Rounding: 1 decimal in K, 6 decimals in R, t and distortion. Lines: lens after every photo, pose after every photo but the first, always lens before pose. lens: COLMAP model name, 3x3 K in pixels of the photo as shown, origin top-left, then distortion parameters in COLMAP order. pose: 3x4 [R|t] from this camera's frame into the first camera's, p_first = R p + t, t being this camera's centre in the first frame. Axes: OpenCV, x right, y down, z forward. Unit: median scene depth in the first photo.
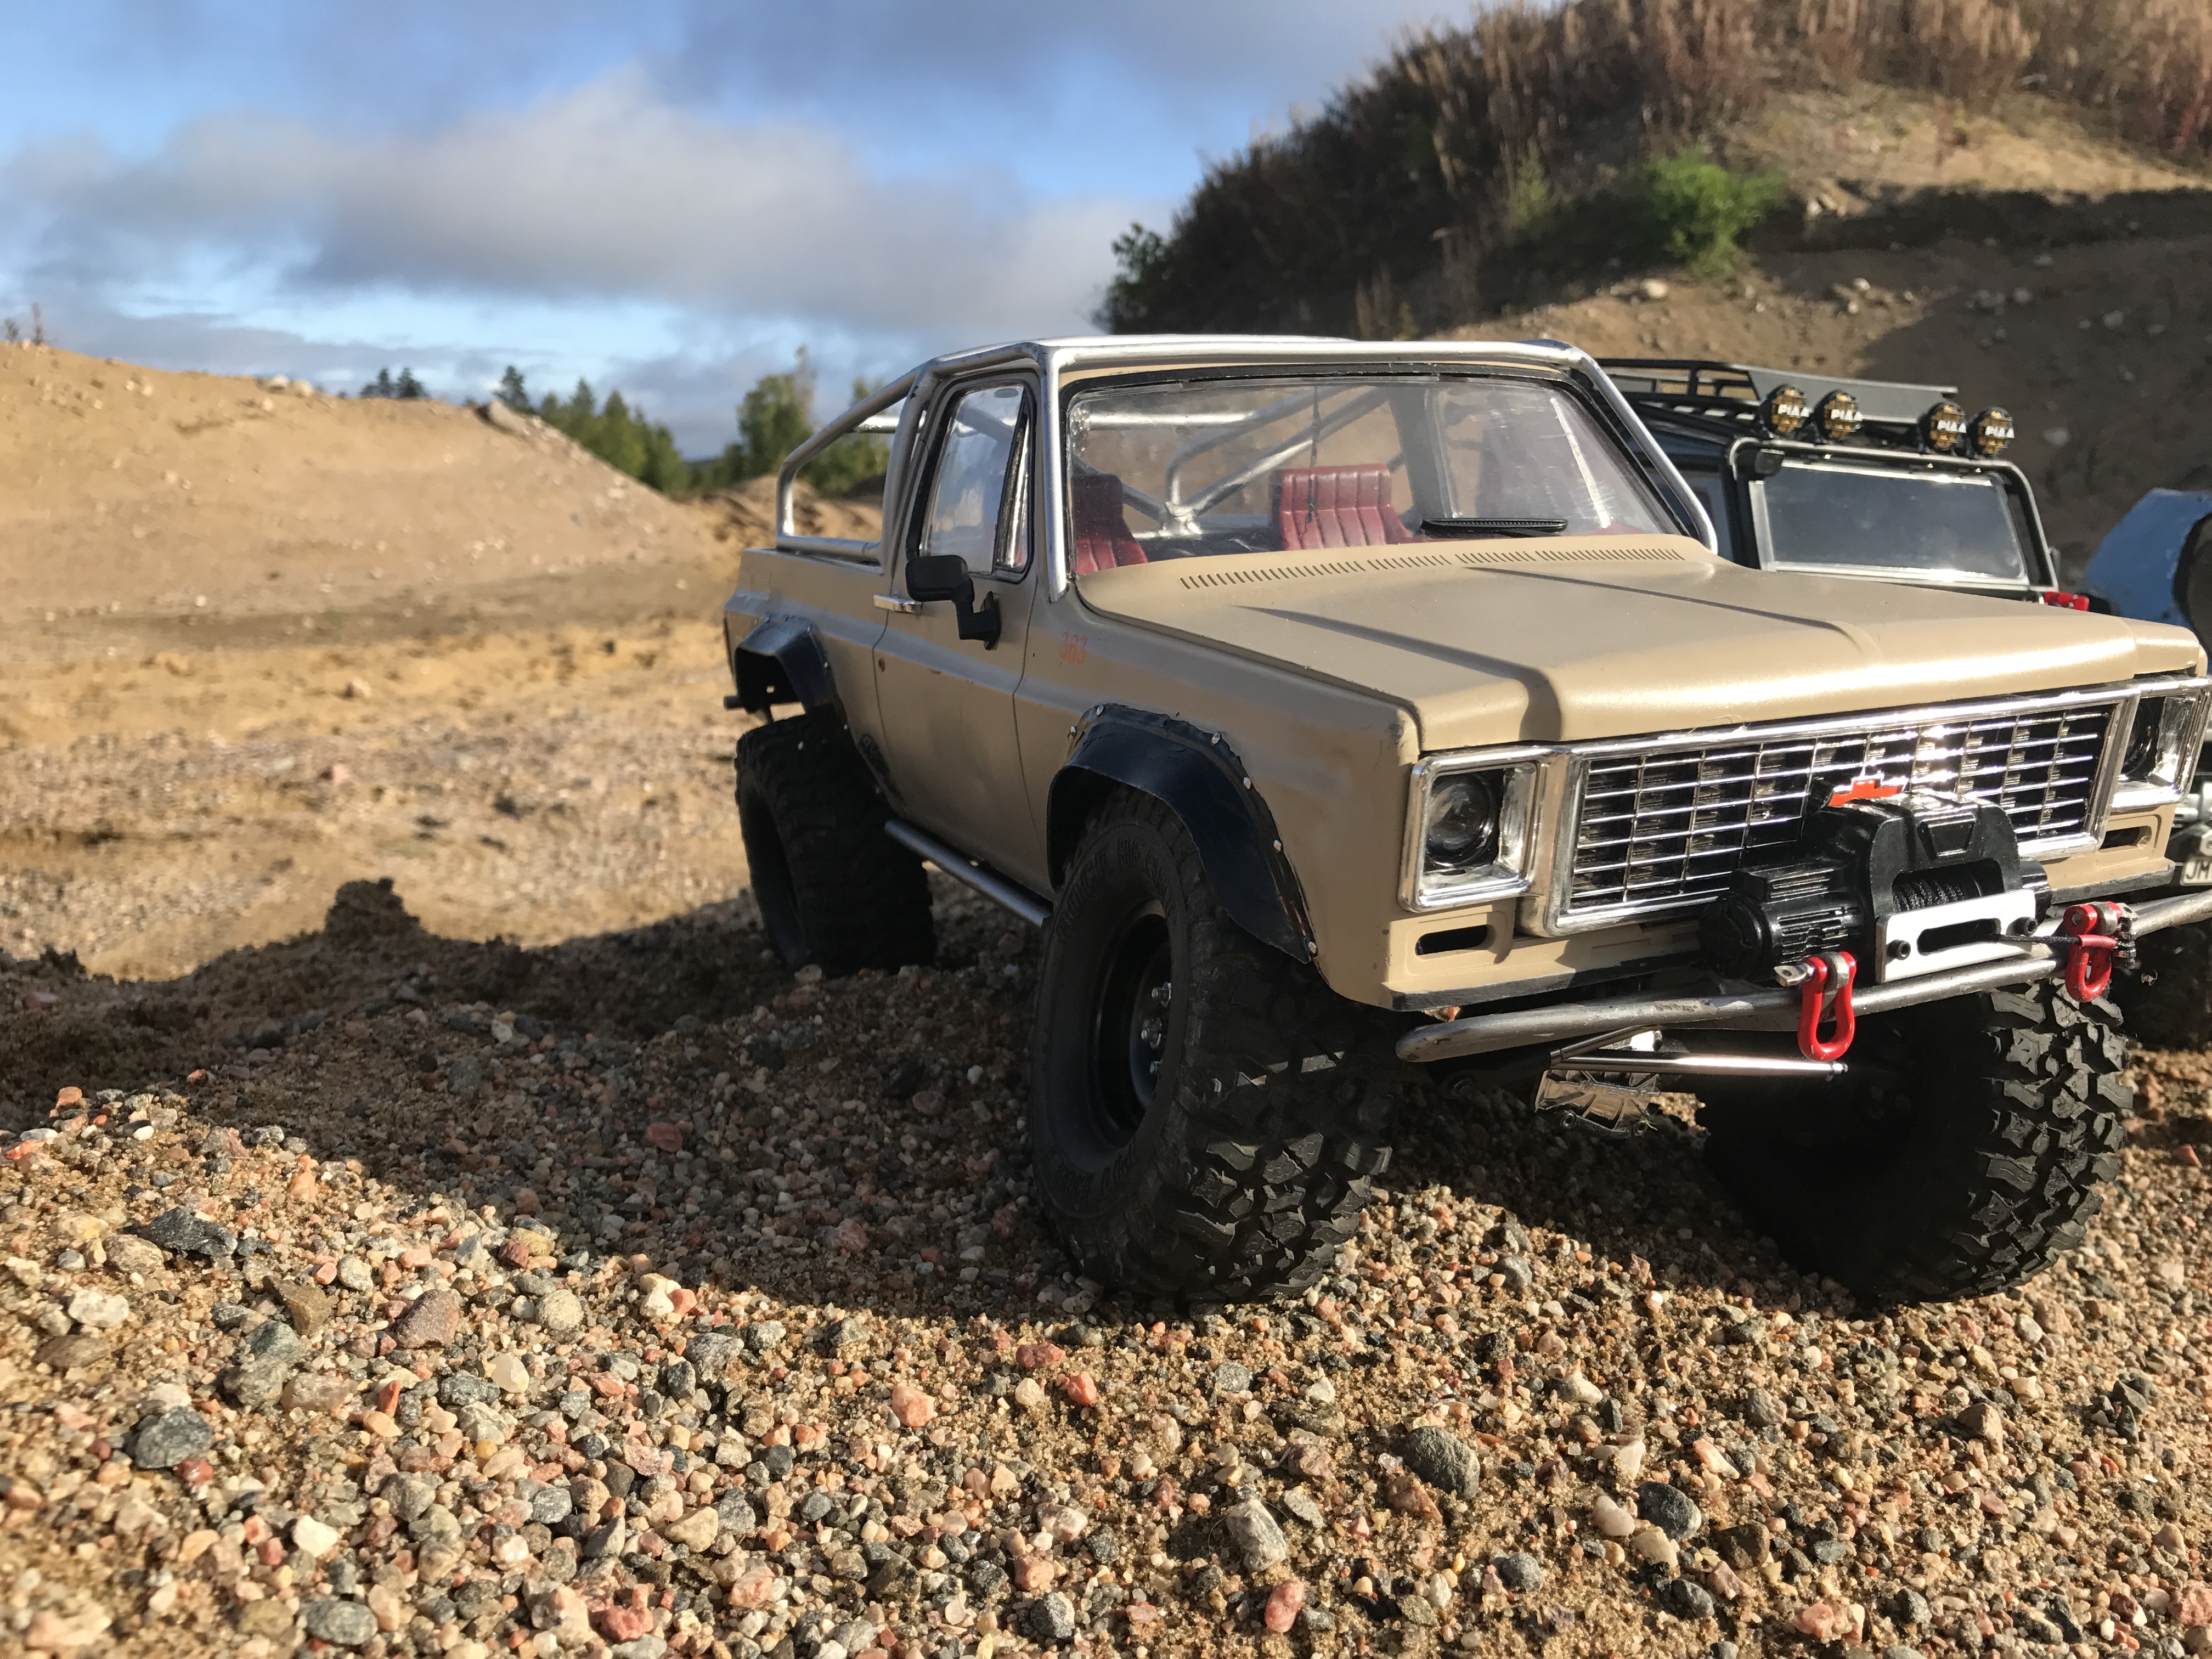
lens RADIAL K [[1807.0, 0, 1106.0], [0, 1807.0, 829.5], [0, 0, 1]] dist [0.034852, -0.181346]
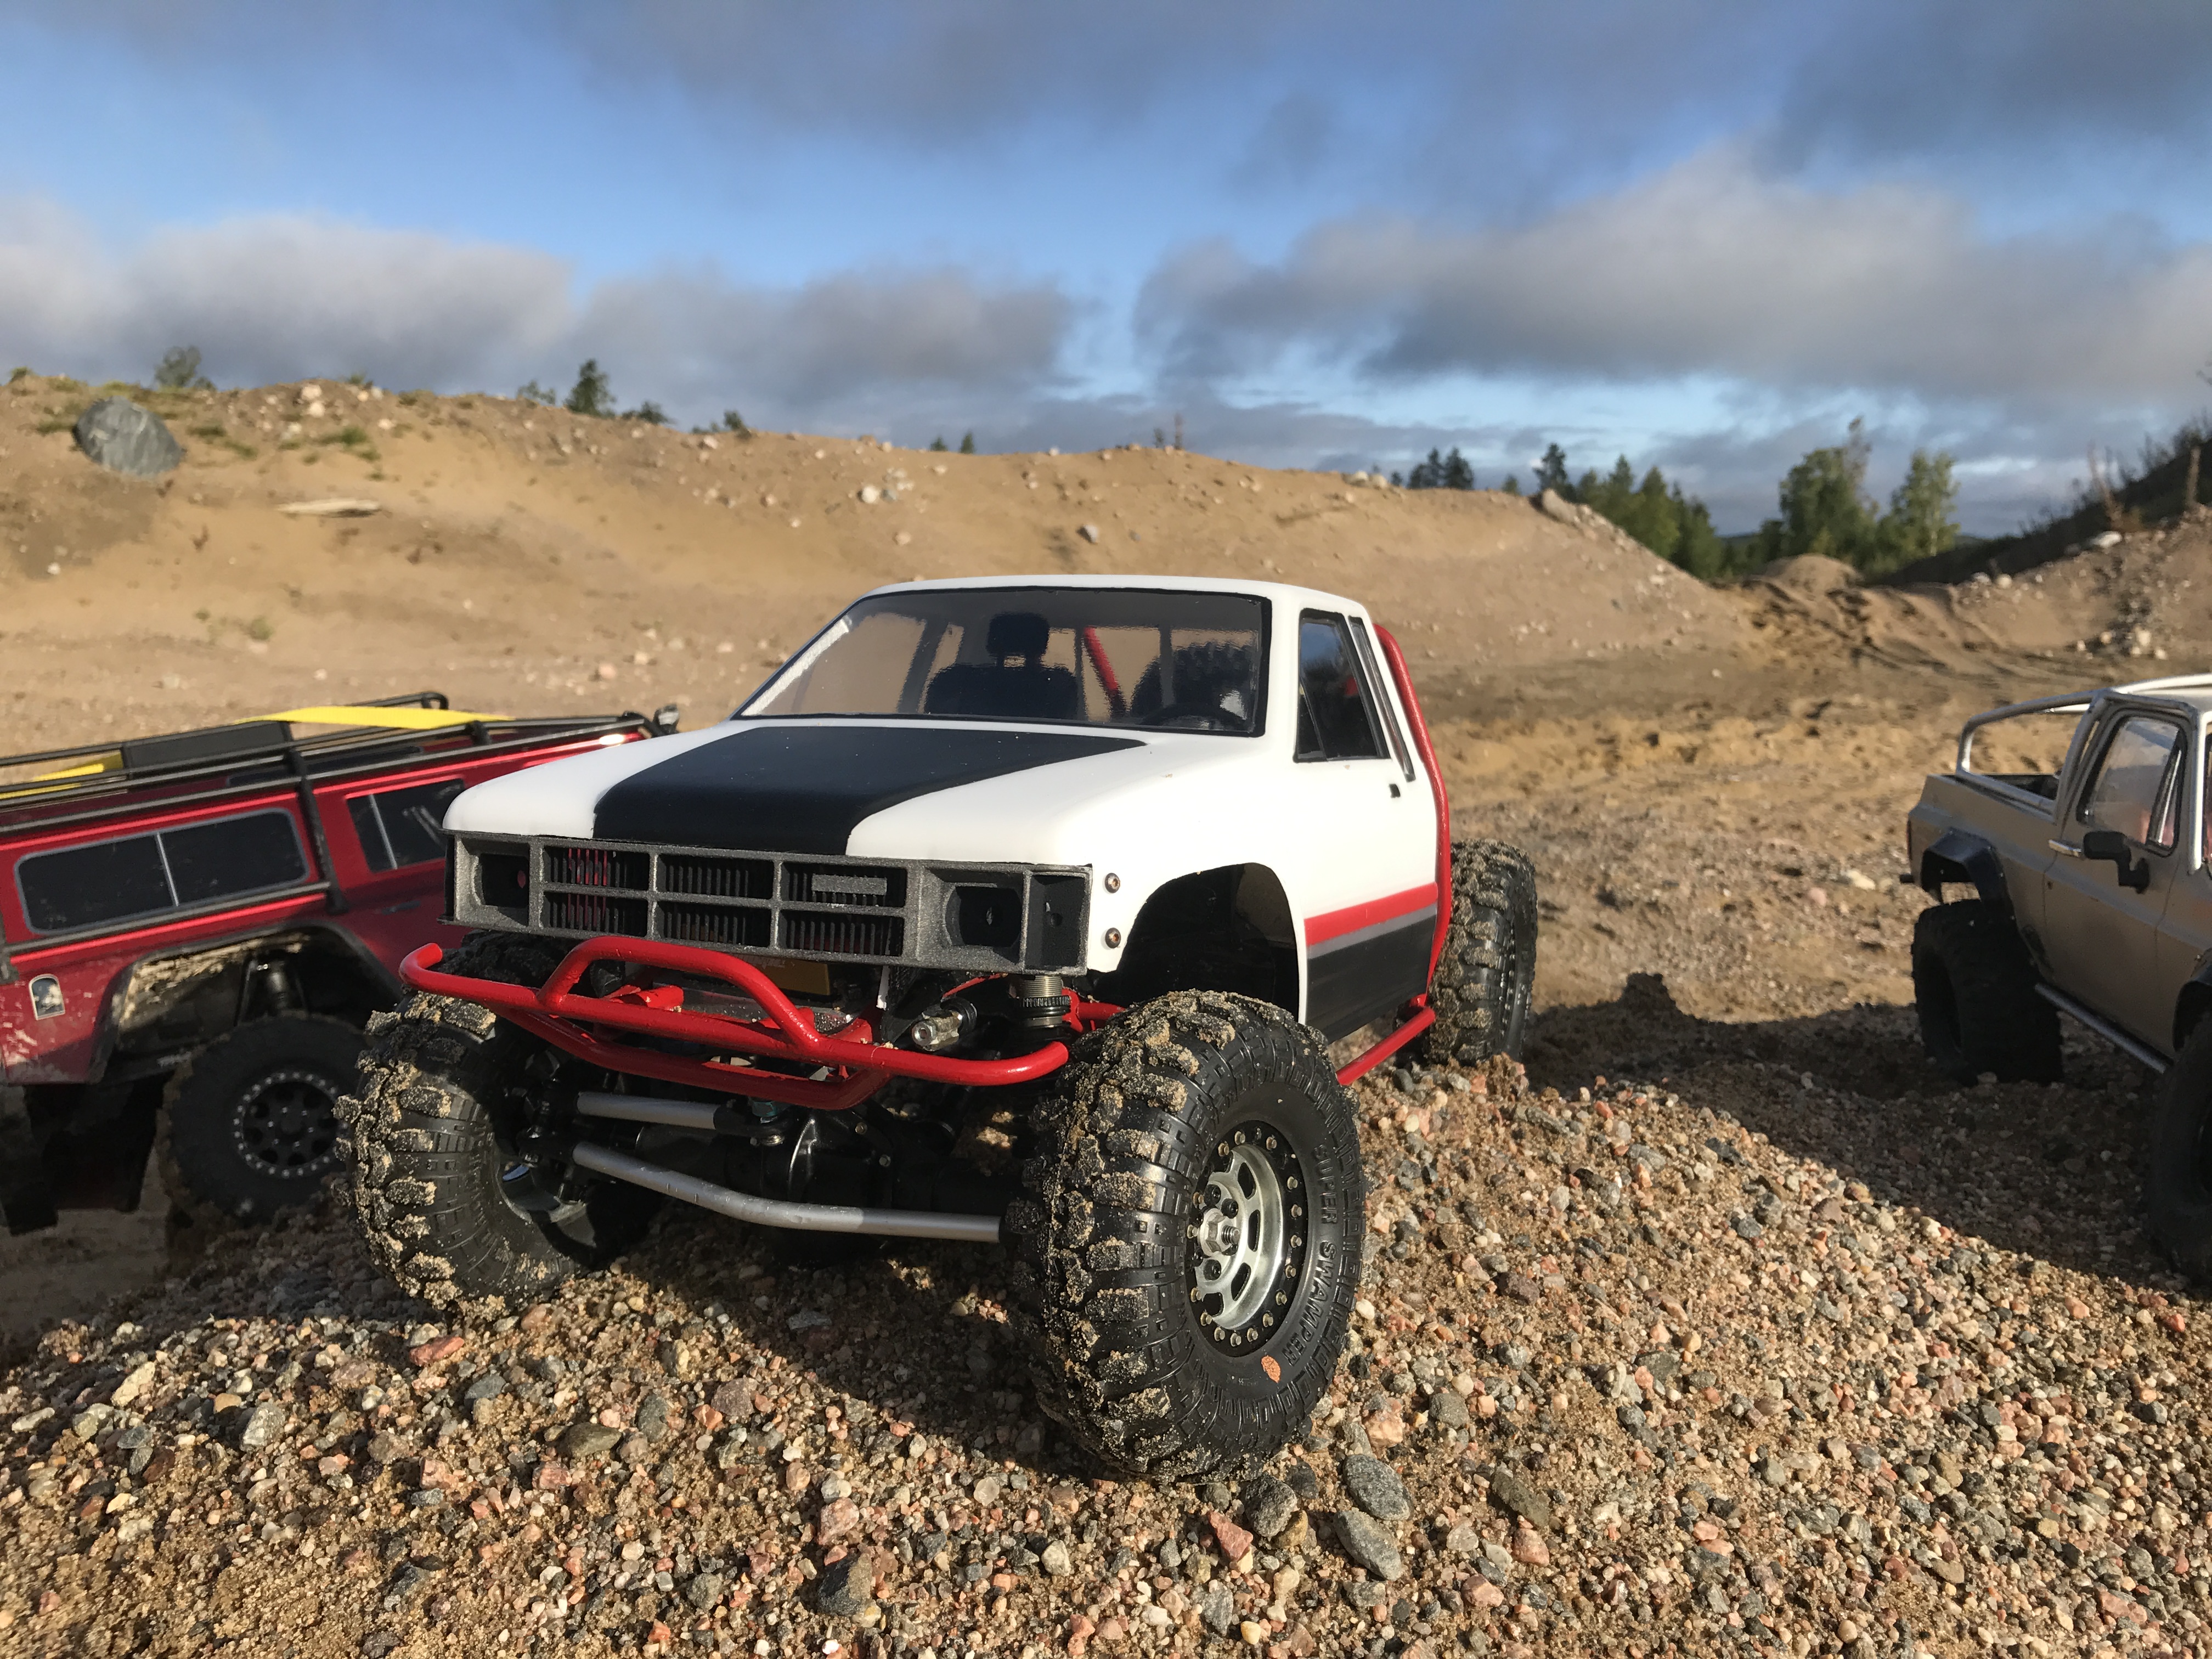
lens RADIAL K [[1859.2, 0, 1143.3], [0, 1859.2, 821.0], [0, 0, 1]] dist [0.169137, -0.206360]
pose [[0.873240, 0.082883, -0.480191, -0.033353], [-0.103360, 0.994510, -0.016306, -0.060146], [0.476203, 0.063872, 0.877013, -1.234983]]
